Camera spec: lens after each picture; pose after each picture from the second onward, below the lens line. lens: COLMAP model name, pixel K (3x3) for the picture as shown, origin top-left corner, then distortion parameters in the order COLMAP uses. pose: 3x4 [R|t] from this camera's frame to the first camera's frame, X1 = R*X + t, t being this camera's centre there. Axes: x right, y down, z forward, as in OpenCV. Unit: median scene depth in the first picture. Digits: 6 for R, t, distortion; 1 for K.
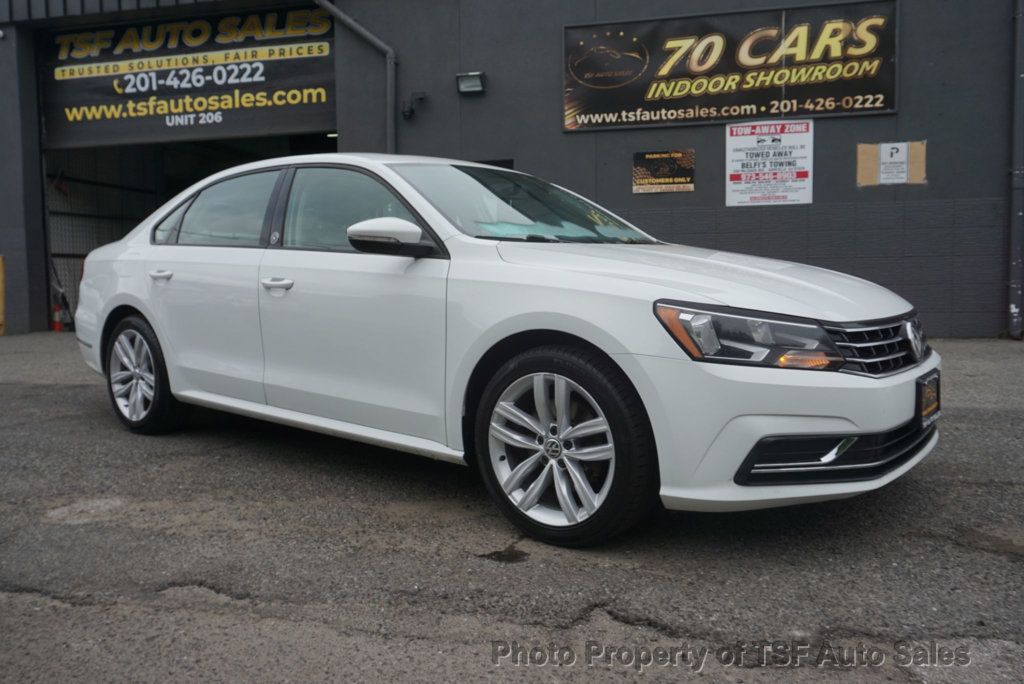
lens RADIAL K [[780.6, 0, 515.3], [0, 780.6, 341.9], [0, 0, 1]] dist [-0.036119, 0.021065]
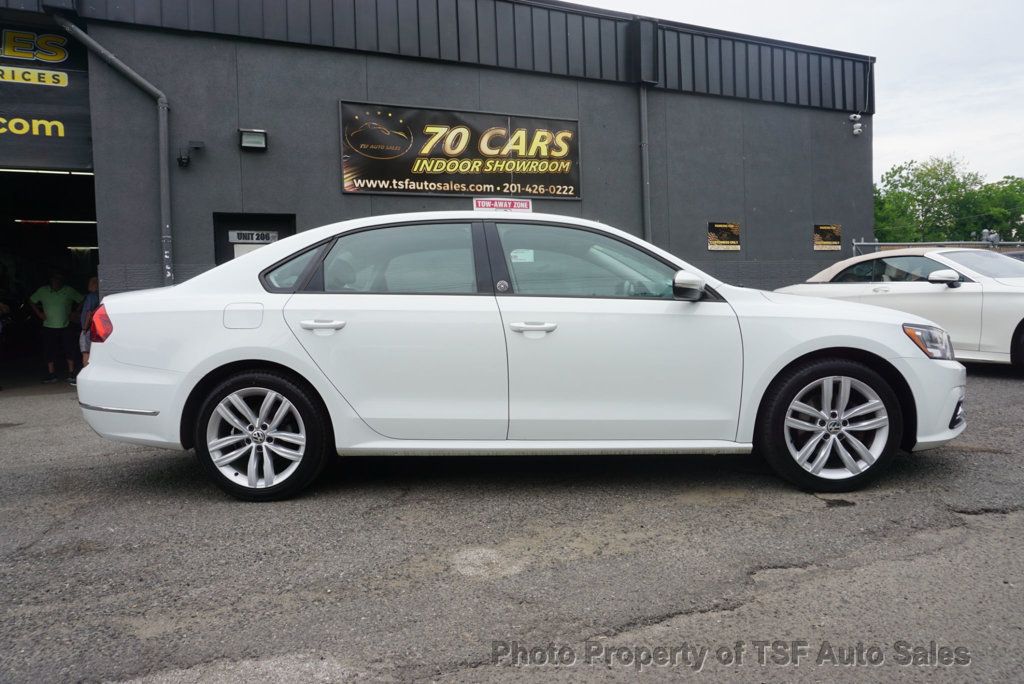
lens RADIAL K [[671.9, 0, 508.9], [0, 671.9, 342.6], [0, 0, 1]] dist [-0.036897, 0.015616]
pose [[0.798956, -0.047343, 0.599523, -0.344938], [0.076740, 0.996773, -0.023555, -0.012407], [-0.596473, 0.064827, 0.800011, 0.096384]]
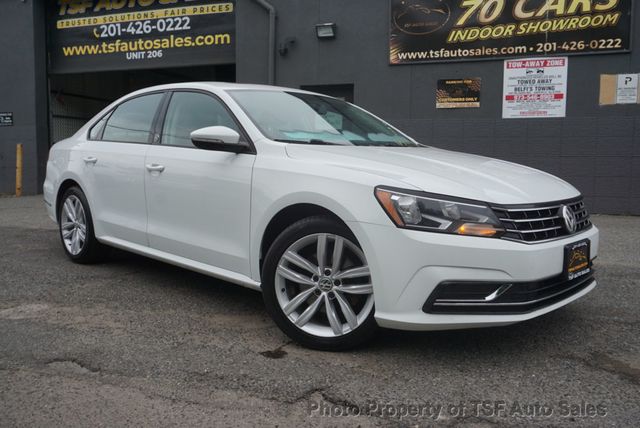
lens RADIAL K [[541.8, 0, 322.0], [0, 541.8, 212.5], [0, 0, 1]] dist [-0.022684, 0.010868]
pose [[0.994574, 0.030501, -0.099464, 0.047748], [-0.029806, 0.999520, 0.008465, -0.002400], [0.099674, -0.005455, 0.995005, -0.006940]]
